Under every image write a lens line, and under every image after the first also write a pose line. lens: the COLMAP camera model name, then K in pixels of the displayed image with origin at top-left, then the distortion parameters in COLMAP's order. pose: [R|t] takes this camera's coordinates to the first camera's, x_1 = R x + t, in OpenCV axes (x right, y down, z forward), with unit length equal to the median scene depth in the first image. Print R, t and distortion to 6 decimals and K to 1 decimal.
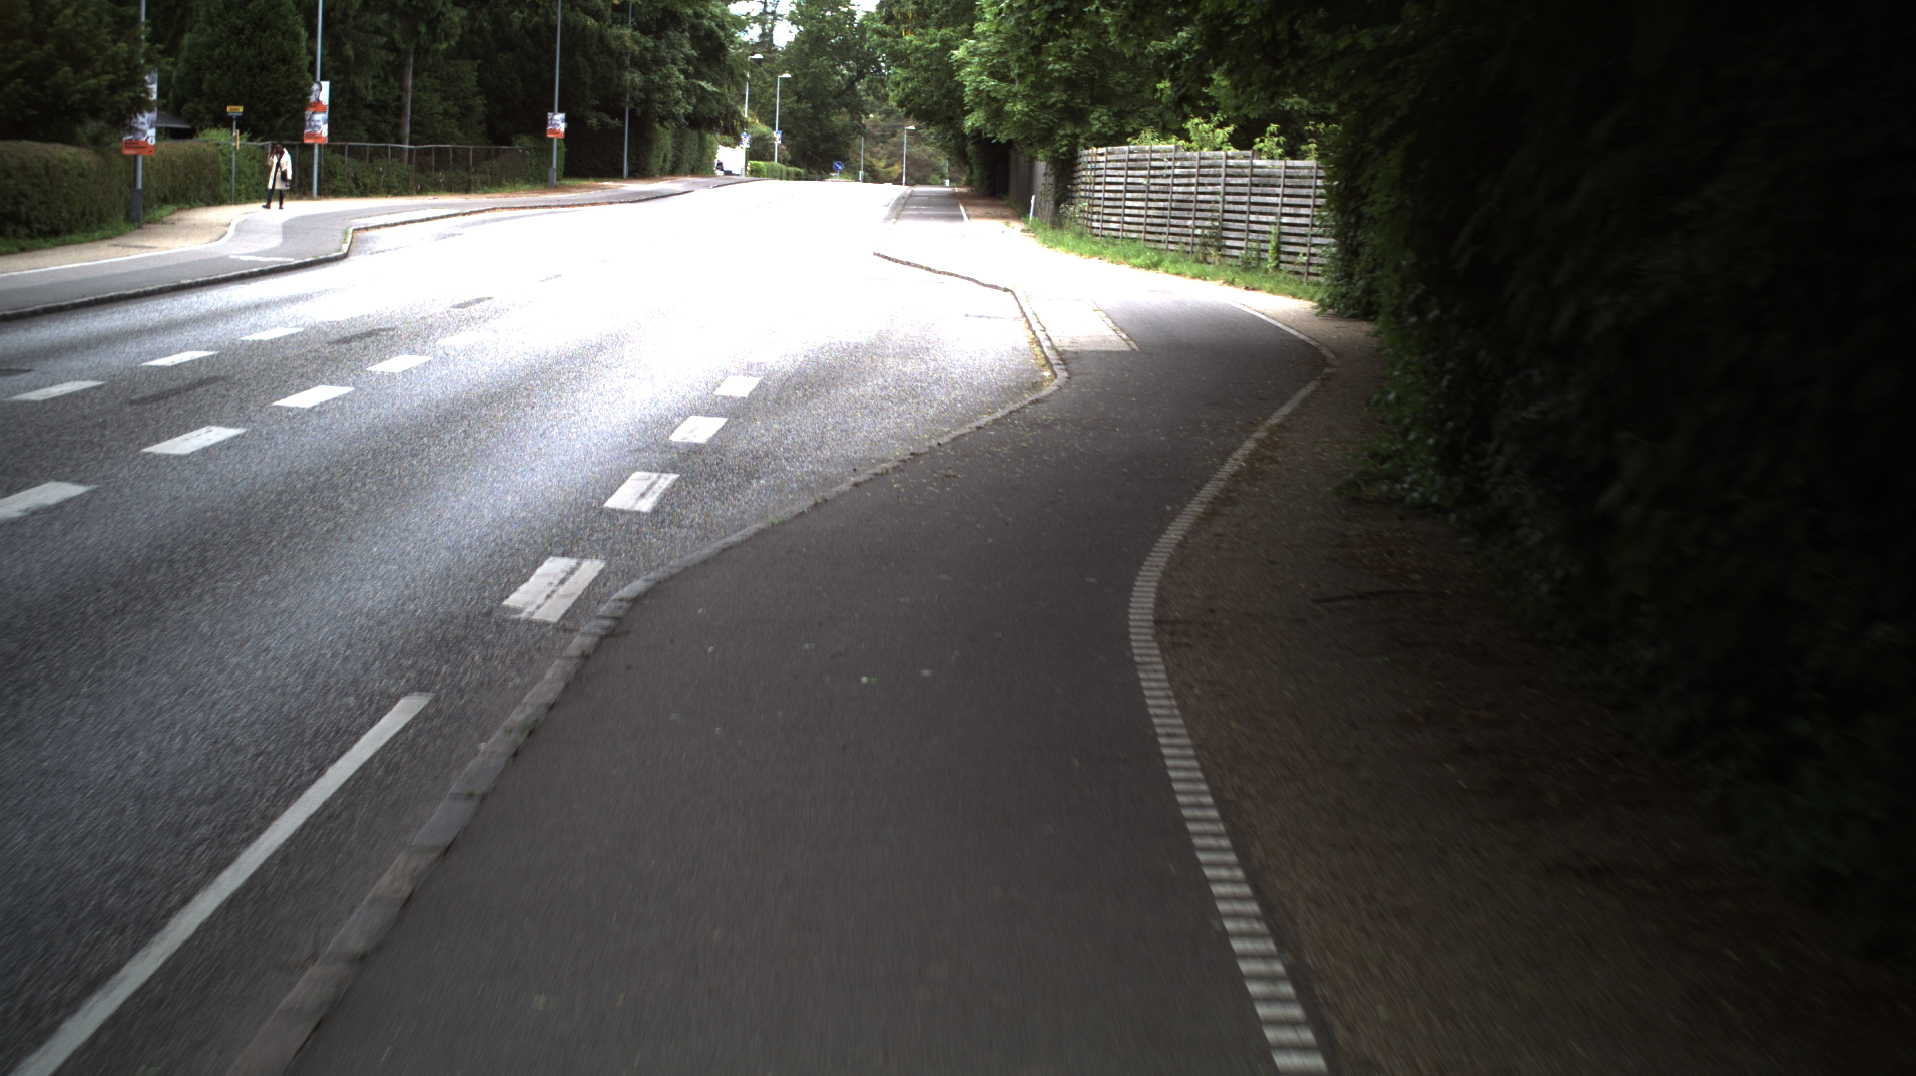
lens RADIAL K [[3147.3, 0, 958.0], [0, 3147.3, 538.0], [0, 0, 1]] dist [-0.337914, 0.387831]
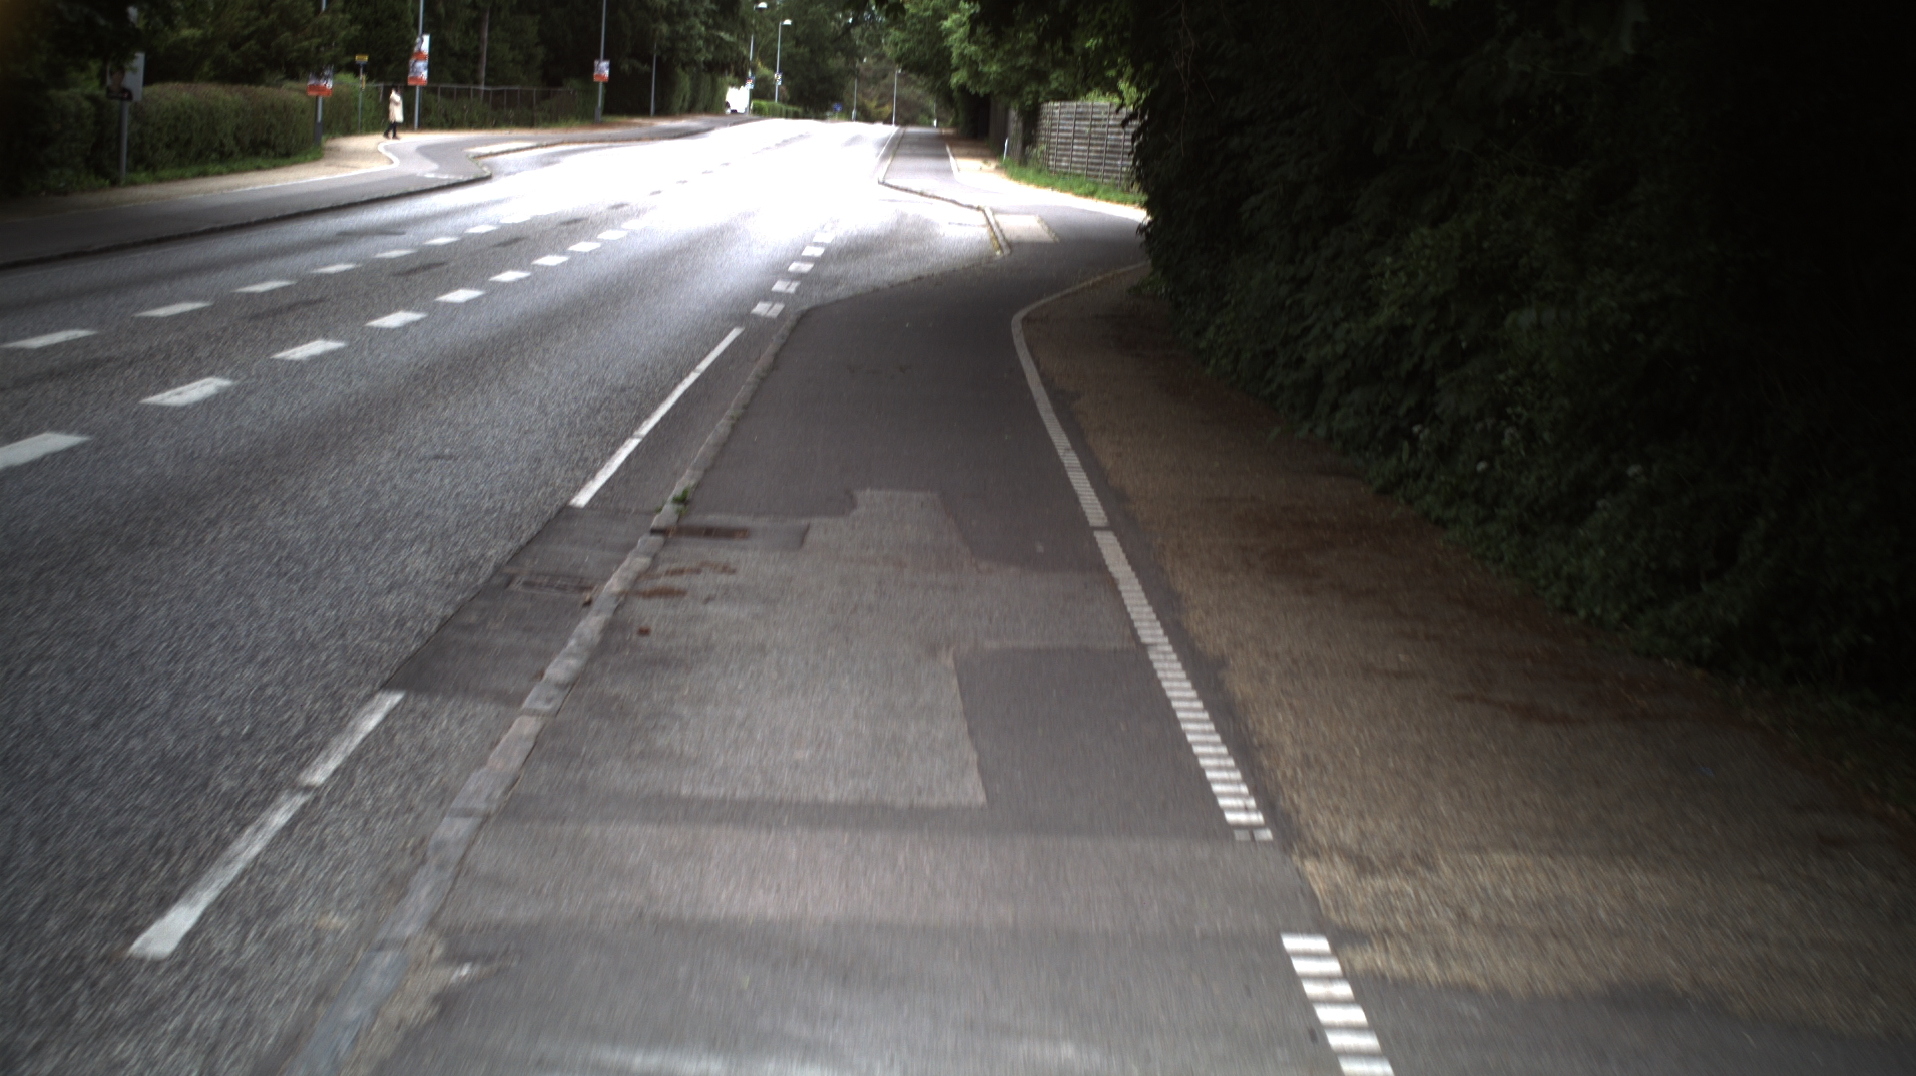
lens RADIAL K [[3147.3, 0, 958.0], [0, 3147.3, 538.0], [0, 0, 1]] dist [-0.337914, 0.387831]
pose [[0.999843, 0.016500, 0.006469, -0.000137], [-0.016622, 0.999676, 0.019251, 0.023794], [-0.006149, -0.019356, 0.999794, -0.228924]]
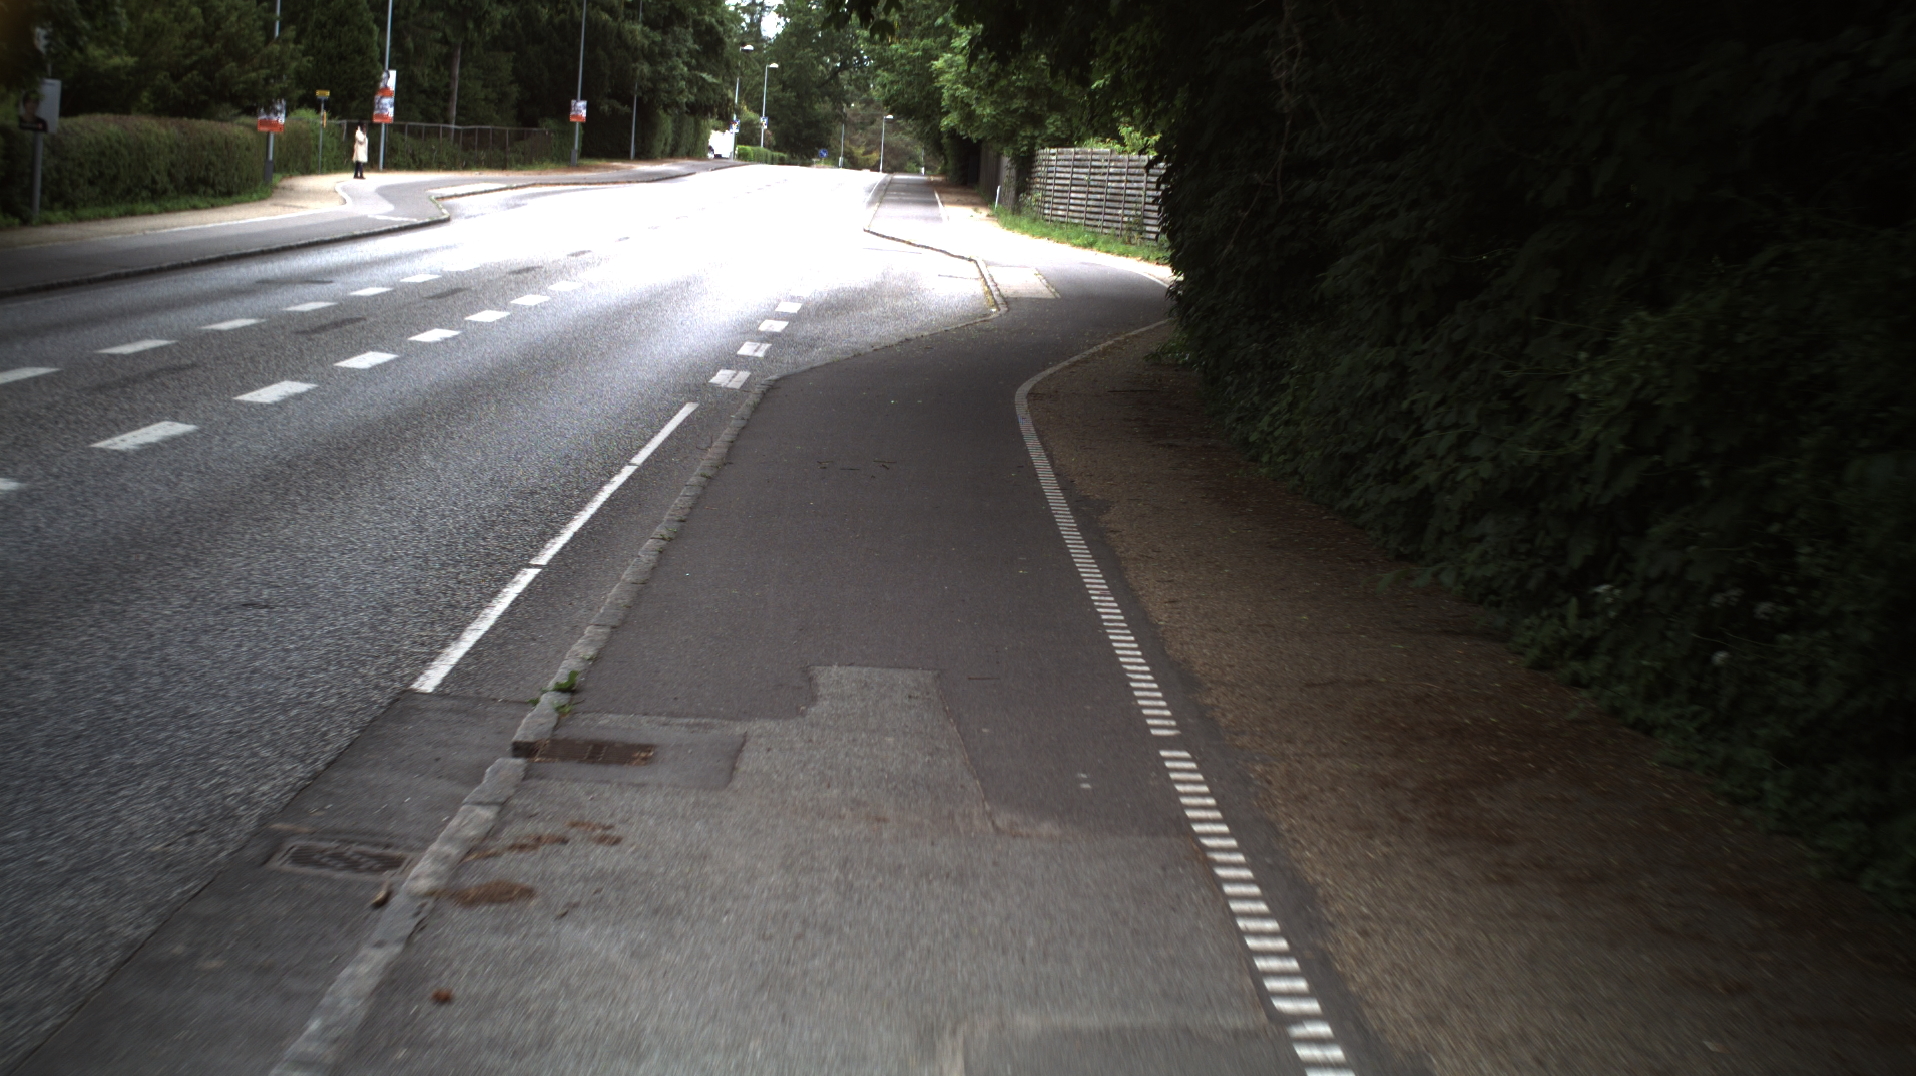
lens RADIAL K [[3147.3, 0, 958.0], [0, 3147.3, 538.0], [0, 0, 1]] dist [-0.337914, 0.387831]
pose [[0.999562, 0.027288, 0.011426, -0.000800], [-0.027333, 0.999619, 0.003853, 0.018146], [-0.011317, -0.004164, 0.999927, -0.171592]]
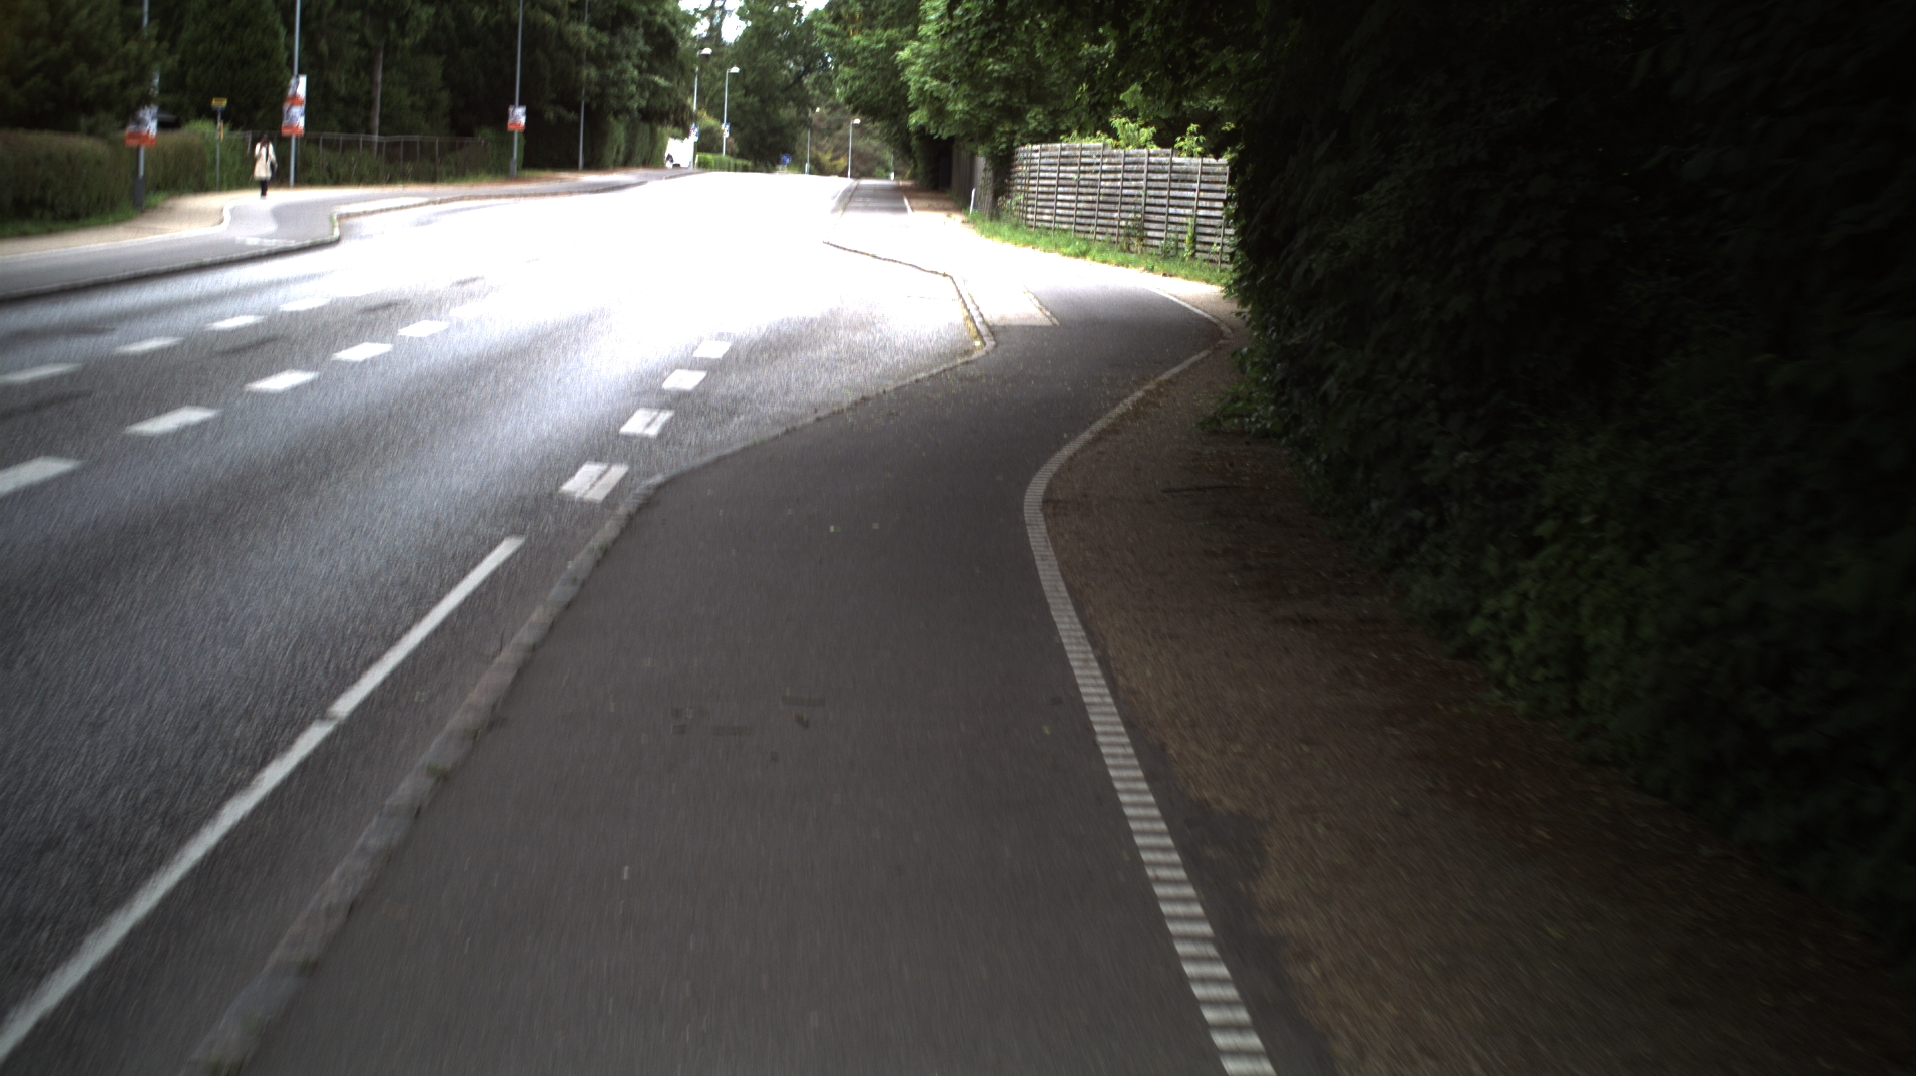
lens RADIAL K [[3147.3, 0, 958.0], [0, 3147.3, 538.0], [0, 0, 1]] dist [-0.337914, 0.387831]
pose [[0.999817, 0.005566, 0.018330, 0.000152], [-0.005604, 0.999982, 0.002066, 0.006269], [-0.018318, -0.002168, 0.999830, -0.056931]]
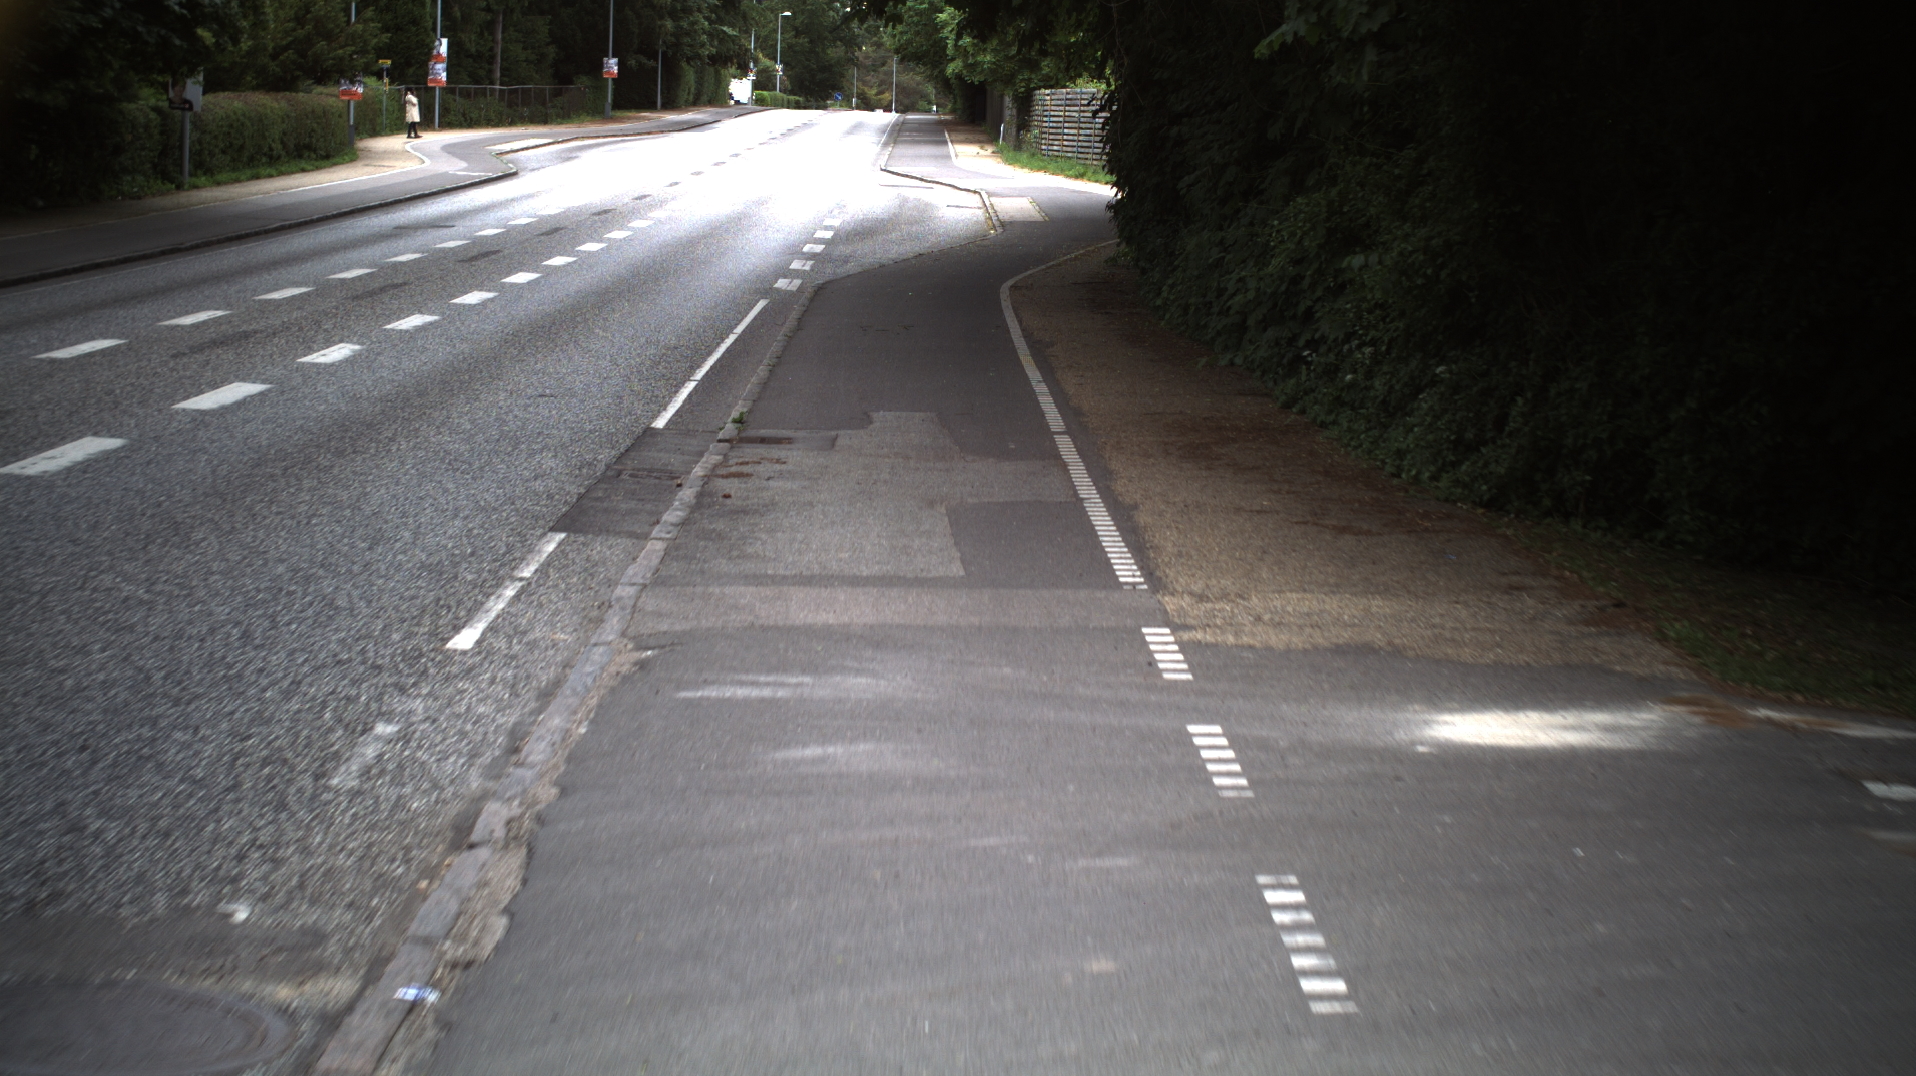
lens RADIAL K [[3147.3, 0, 958.0], [0, 3147.3, 538.0], [0, 0, 1]] dist [-0.337914, 0.387831]
pose [[0.999970, -0.006990, 0.003346, 0.000745], [0.006906, 0.999679, 0.024367, 0.028763], [-0.003515, -0.024344, 0.999697, -0.286311]]
